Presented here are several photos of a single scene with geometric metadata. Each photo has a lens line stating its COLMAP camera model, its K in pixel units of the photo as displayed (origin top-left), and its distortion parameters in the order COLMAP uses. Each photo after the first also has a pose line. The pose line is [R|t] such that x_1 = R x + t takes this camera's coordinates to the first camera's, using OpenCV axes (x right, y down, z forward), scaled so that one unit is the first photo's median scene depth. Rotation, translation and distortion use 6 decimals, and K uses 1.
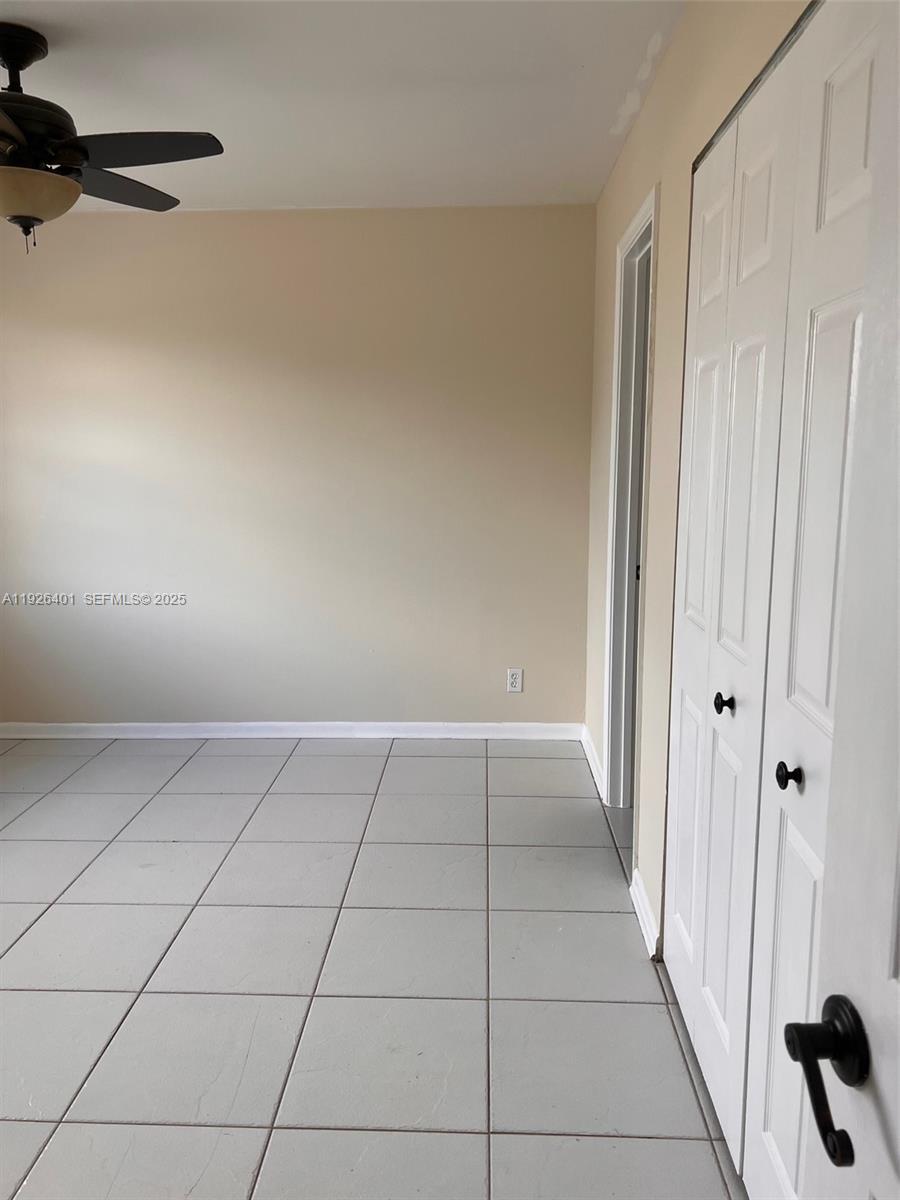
lens RADIAL K [[889.8, 0, 449.1], [0, 889.8, 597.5], [0, 0, 1]] dist [0.005484, -0.018613]
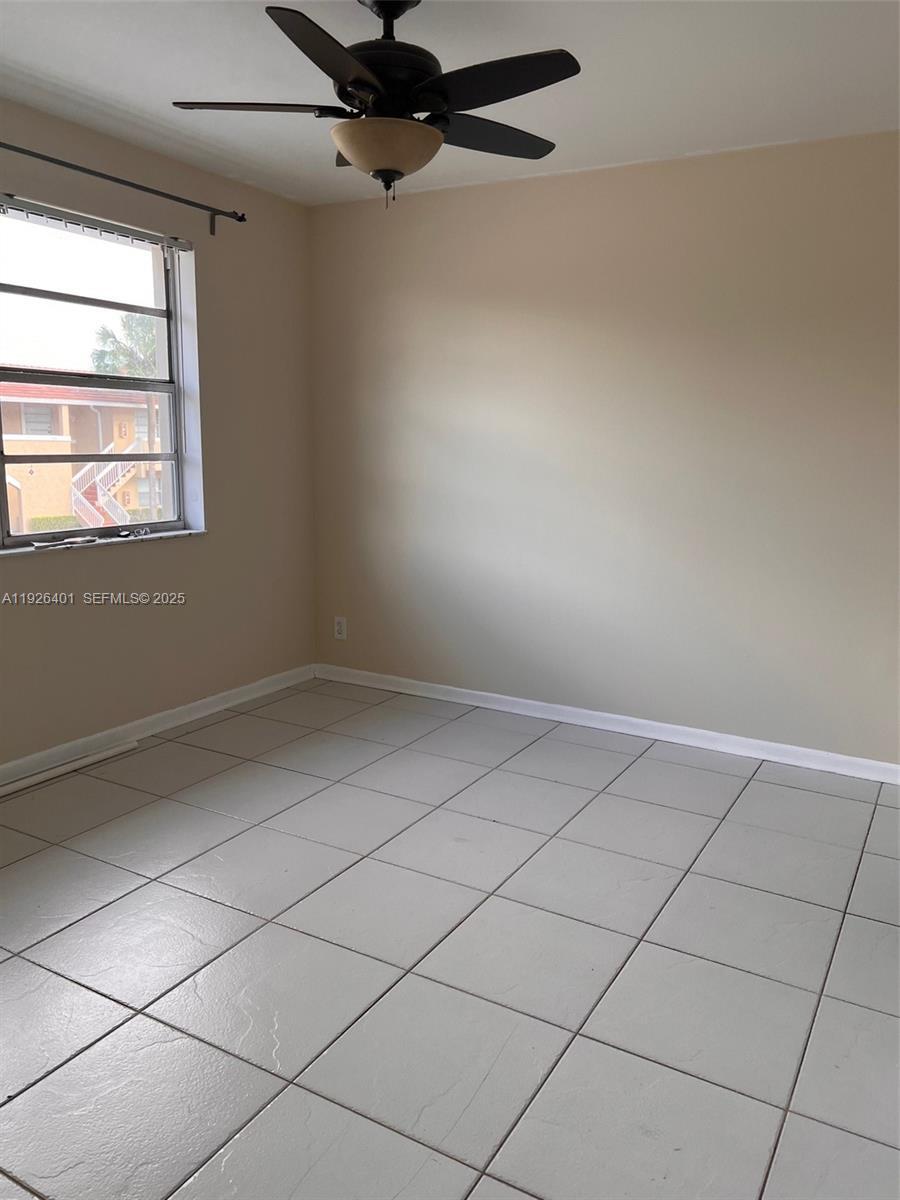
lens RADIAL K [[889.8, 0, 451.0], [0, 889.8, 602.9], [0, 0, 1]] dist [0.005484, -0.018613]
pose [[0.885546, 0.115965, -0.449845, 0.082103], [-0.106964, 0.993222, 0.045475, -0.004092], [0.452069, 0.007847, 0.891948, 0.147272]]
